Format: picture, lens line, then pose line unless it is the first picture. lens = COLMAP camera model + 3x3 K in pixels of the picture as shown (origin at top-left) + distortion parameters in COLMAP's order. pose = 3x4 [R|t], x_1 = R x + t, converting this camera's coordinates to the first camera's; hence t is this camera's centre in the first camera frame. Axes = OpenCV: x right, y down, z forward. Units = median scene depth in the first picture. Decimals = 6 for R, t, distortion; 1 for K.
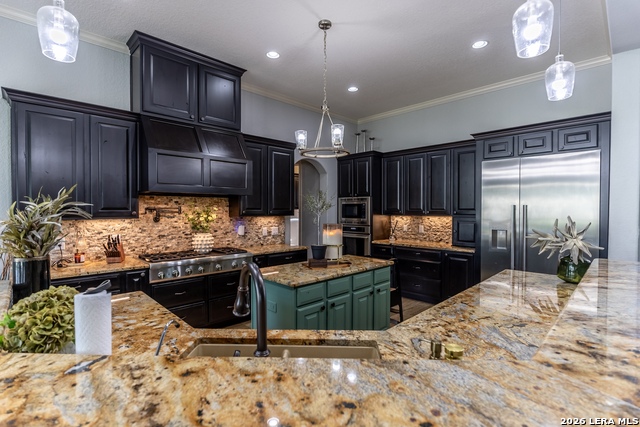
lens RADIAL K [[302.0, 0, 317.7], [0, 302.0, 211.1], [0, 0, 1]] dist [0.022875, 0.000130]
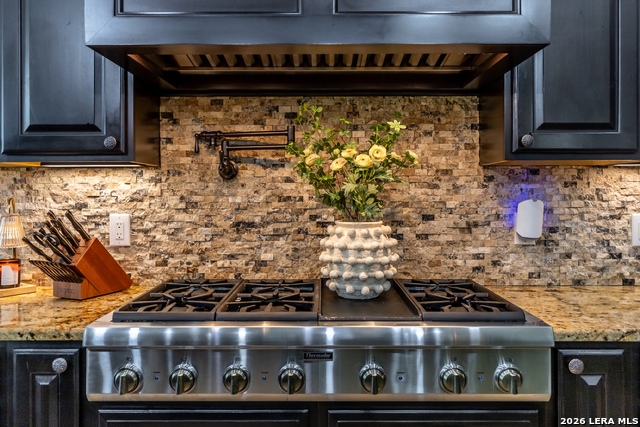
lens RADIAL K [[524.1, 0, 314.6], [0, 524.1, 208.2], [0, 0, 1]] dist [0.037113, 0.004797]
pose [[0.724866, 0.008707, -0.688835, -0.085328], [0.001203, 0.999903, 0.013904, 0.052689], [0.688888, -0.010908, 0.724785, 0.606764]]
